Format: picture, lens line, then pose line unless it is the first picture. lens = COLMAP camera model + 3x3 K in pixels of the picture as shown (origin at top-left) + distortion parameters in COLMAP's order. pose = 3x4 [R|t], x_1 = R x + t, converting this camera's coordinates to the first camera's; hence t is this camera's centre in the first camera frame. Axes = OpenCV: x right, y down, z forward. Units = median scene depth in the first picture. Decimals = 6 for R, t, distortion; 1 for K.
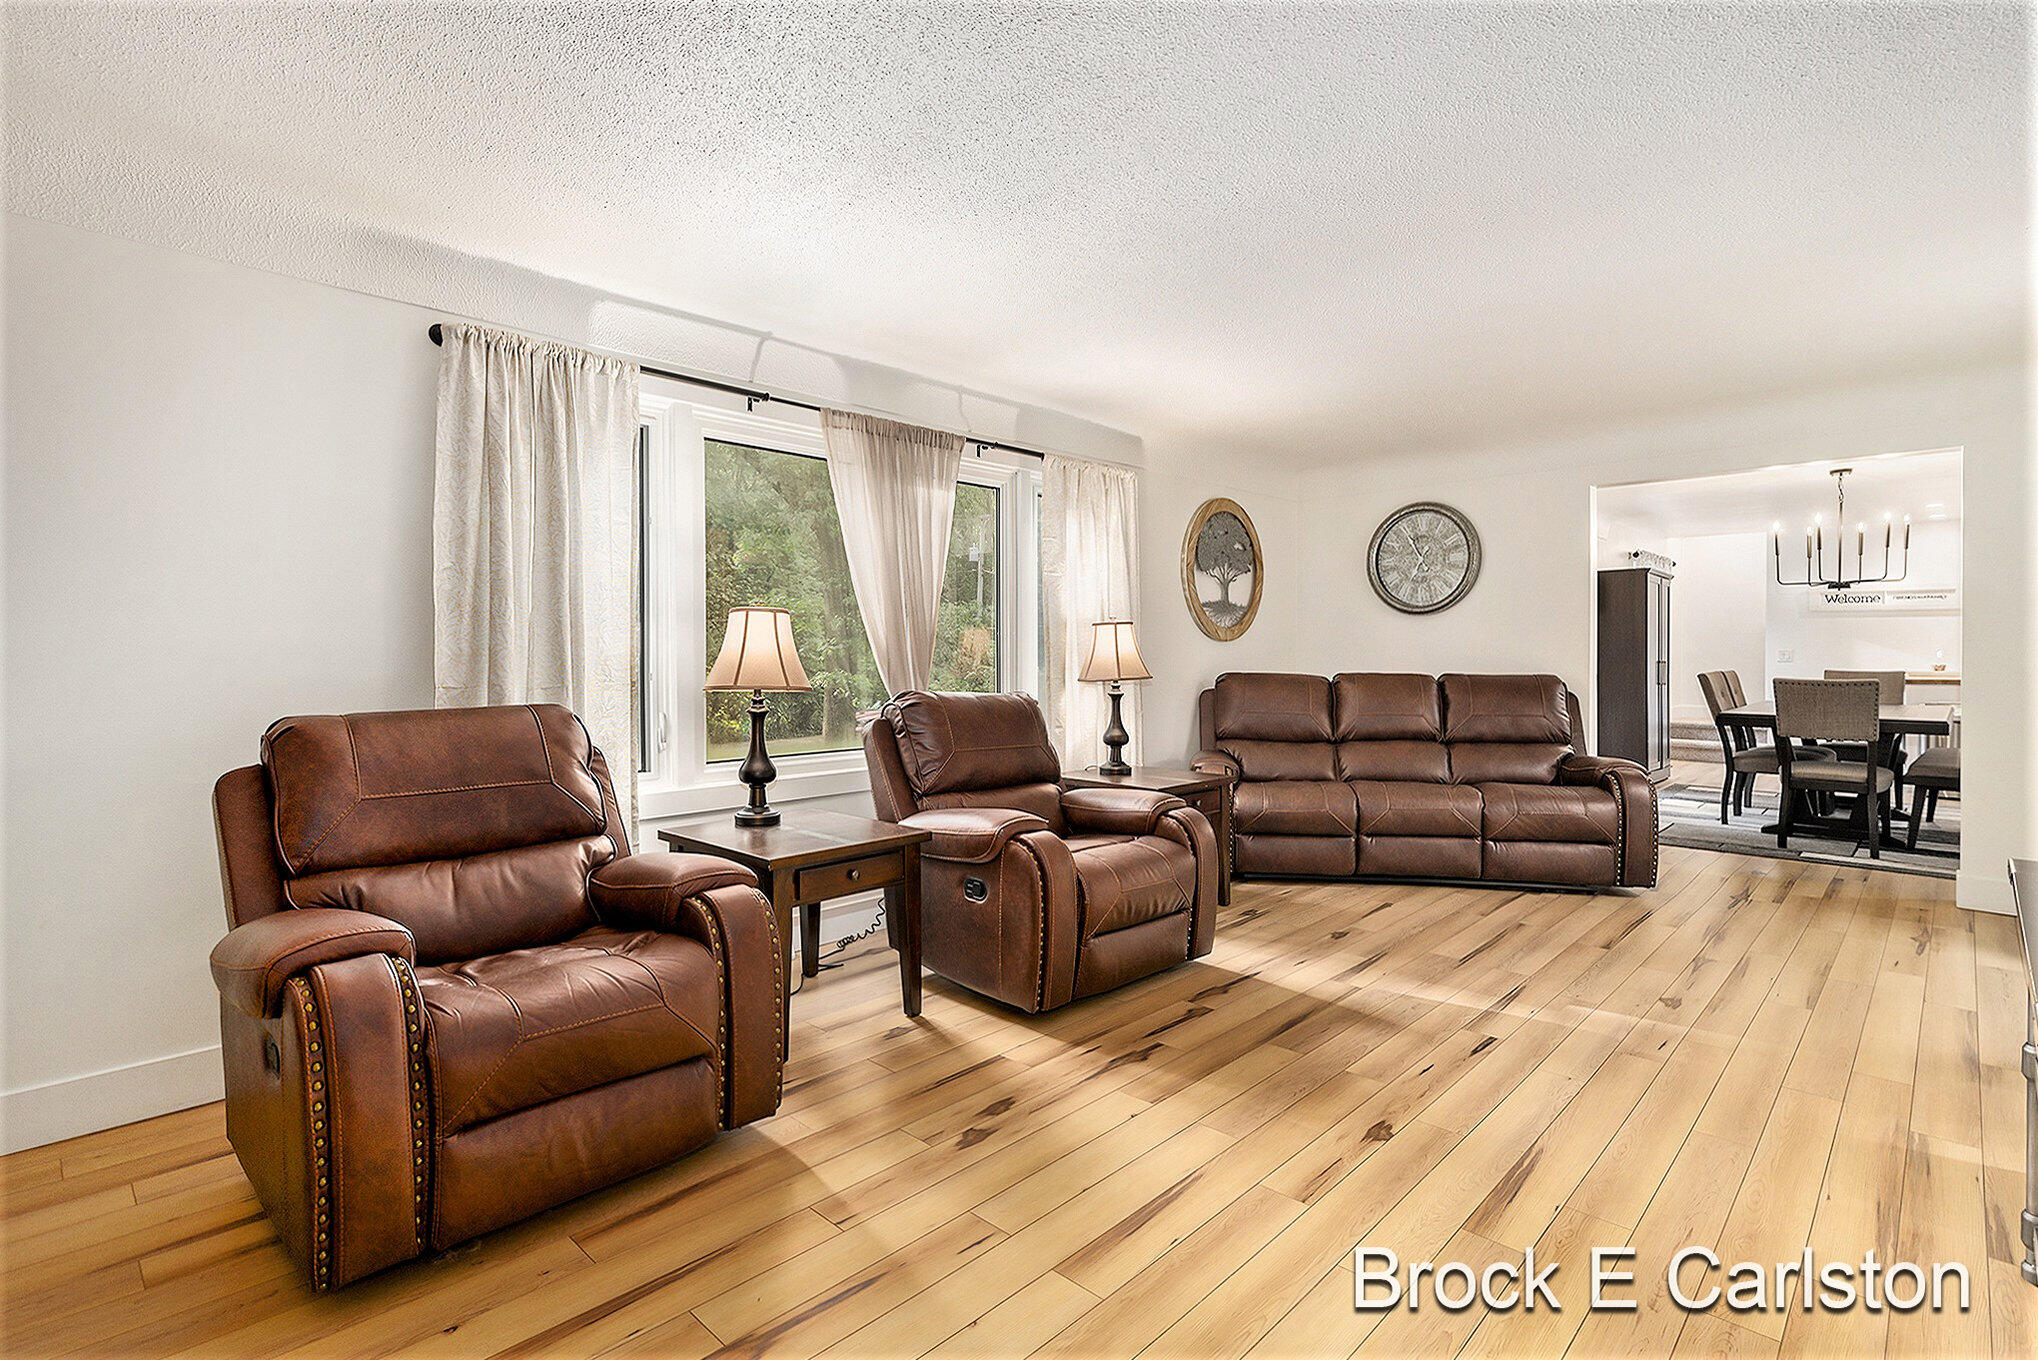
lens RADIAL K [[990.8, 0, 1003.5], [0, 990.8, 675.8], [0, 0, 1]] dist [-0.004904, -0.001264]
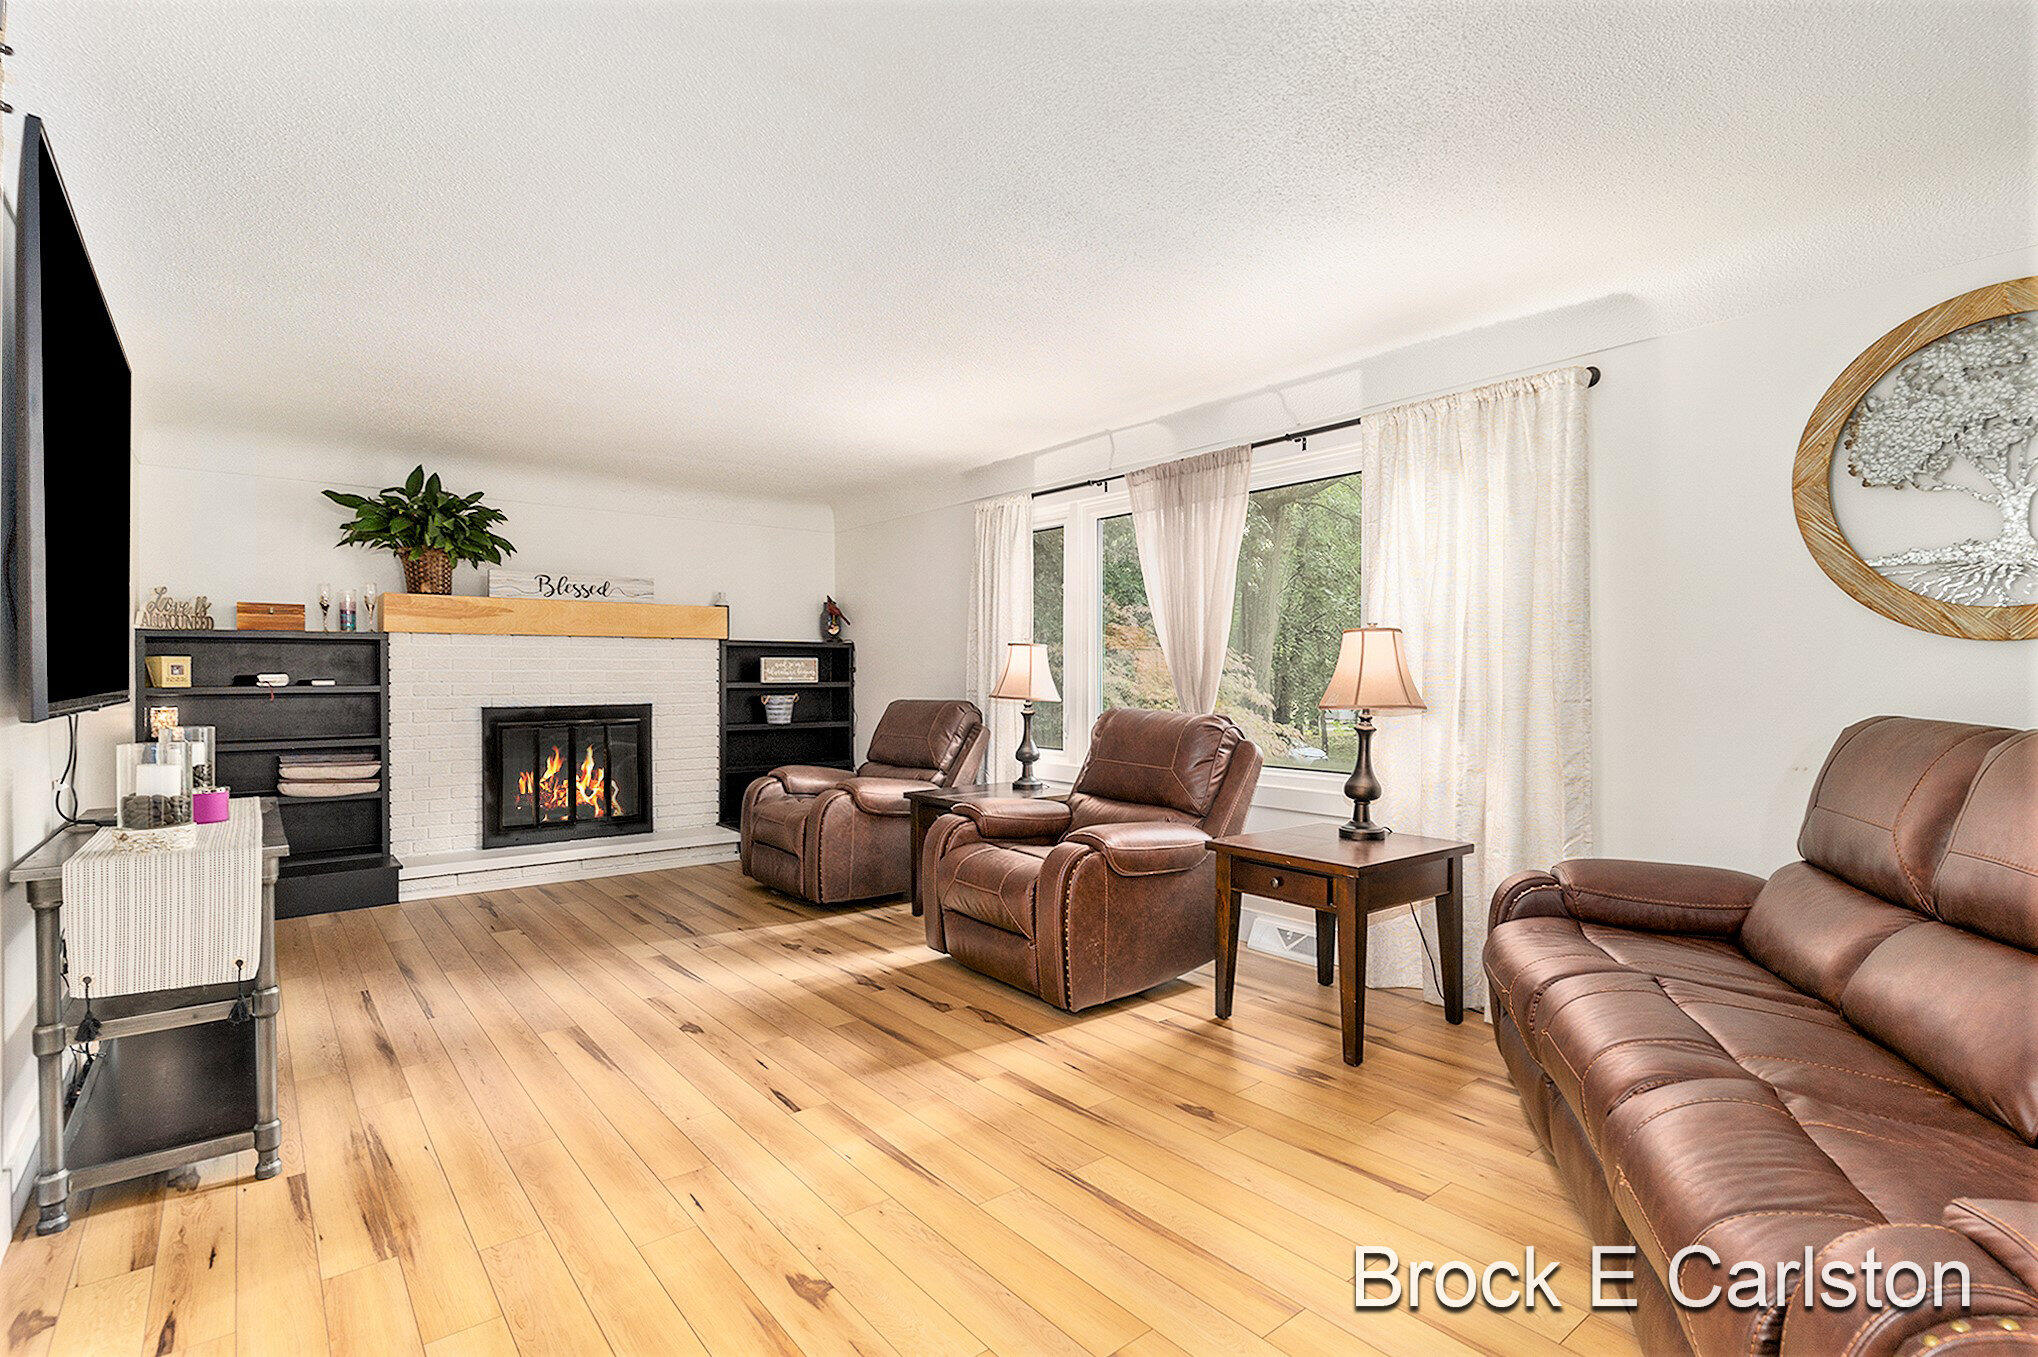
lens RADIAL K [[990.8, 0, 1004.0], [0, 990.8, 679.8], [0, 0, 1]] dist [-0.004904, -0.001264]
pose [[-0.144074, 0.008569, -0.989530, 1.208811], [-0.015353, 0.999823, 0.010893, -0.028738], [0.989448, 0.016762, -0.143917, 1.174061]]
